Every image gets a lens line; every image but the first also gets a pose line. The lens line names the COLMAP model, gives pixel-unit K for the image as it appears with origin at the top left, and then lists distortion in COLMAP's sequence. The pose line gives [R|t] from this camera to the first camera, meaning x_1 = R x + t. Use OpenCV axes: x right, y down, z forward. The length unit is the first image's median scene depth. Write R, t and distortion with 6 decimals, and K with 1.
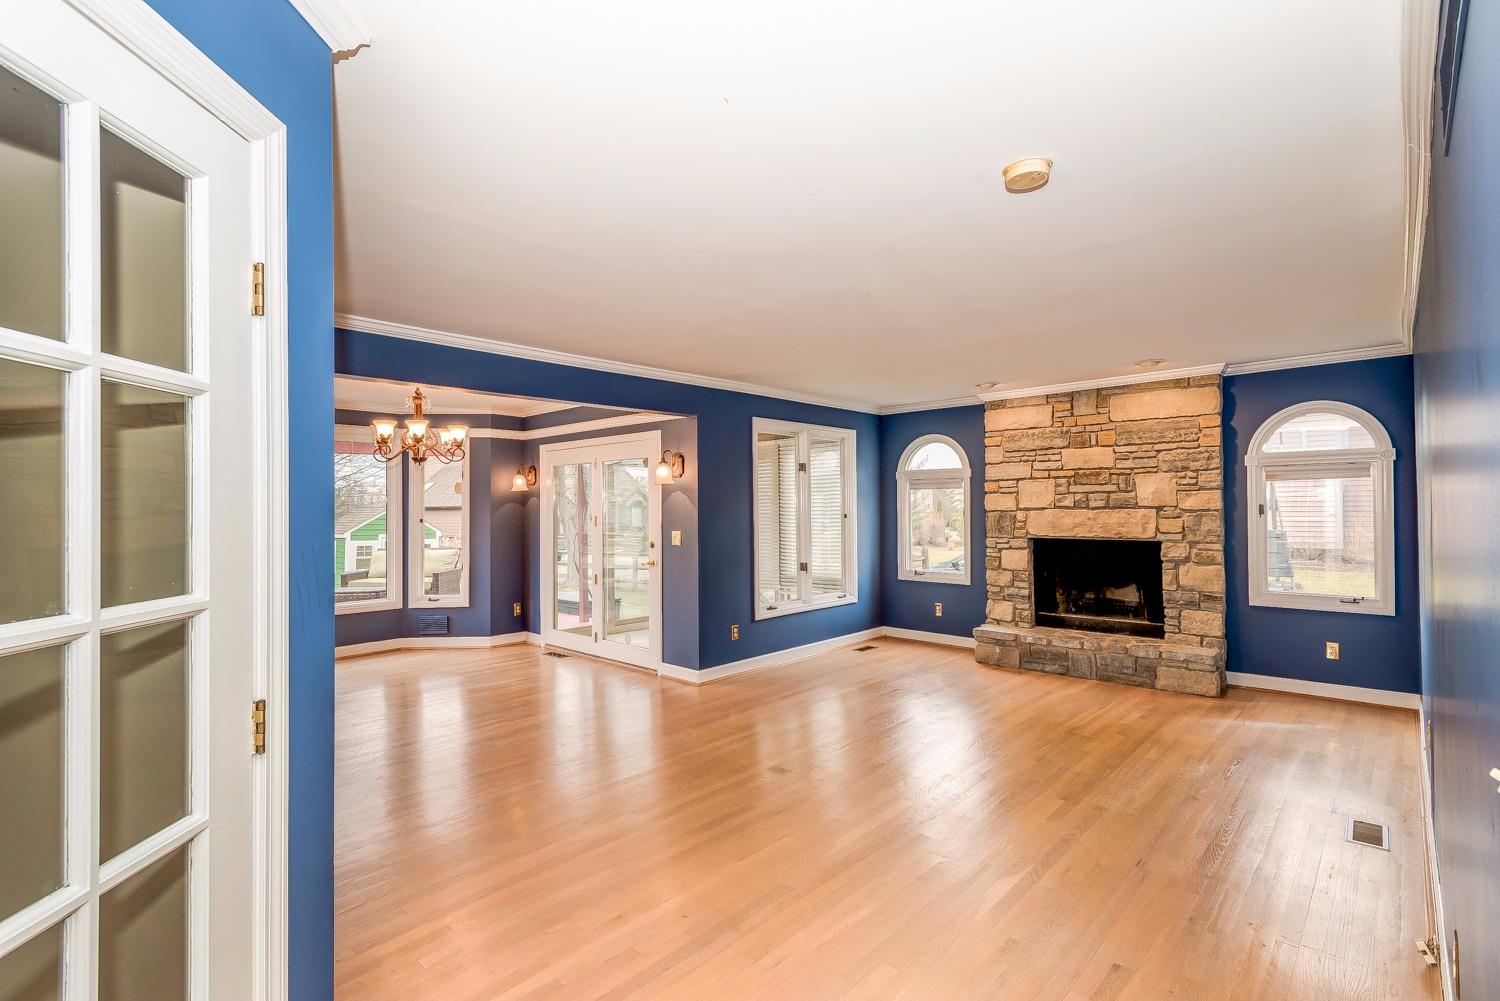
lens RADIAL K [[687.5, 0, 750.0], [0, 687.5, 500.5], [0, 0, 1]] dist [0.001147, 0.000035]
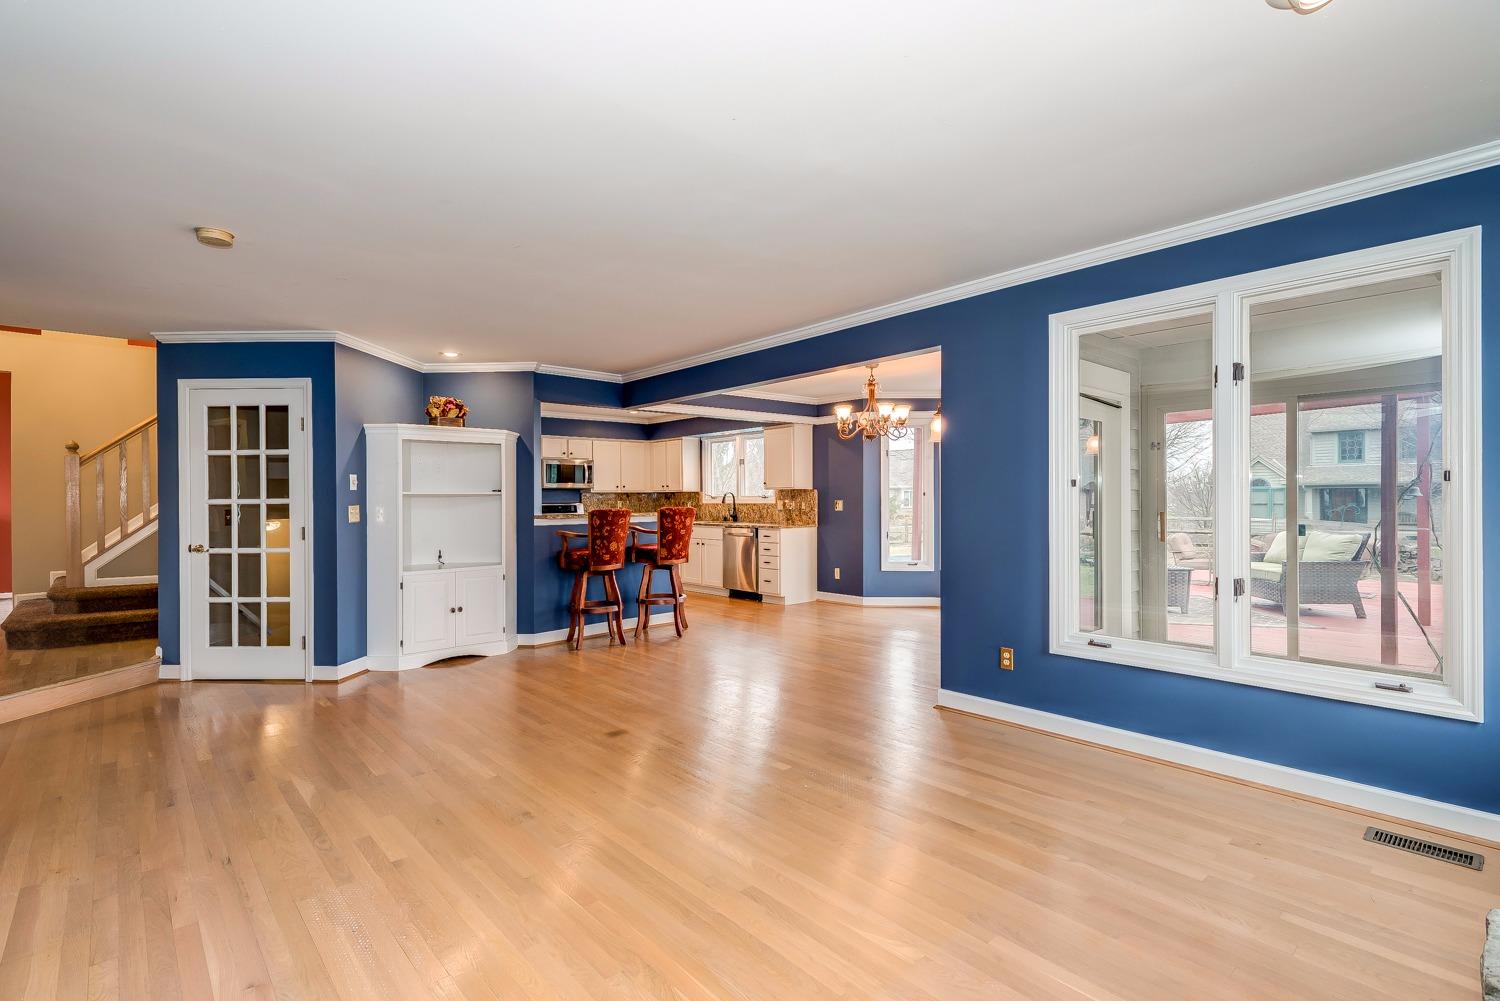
lens RADIAL K [[687.5, 0, 750.0], [0, 687.5, 500.5], [0, 0, 1]] dist [0.001147, 0.000035]
pose [[-0.066833, 0.009842, -0.997716, 0.642683], [0.017536, 0.999808, 0.008688, 0.031602], [0.997610, -0.016915, -0.066993, 0.798172]]
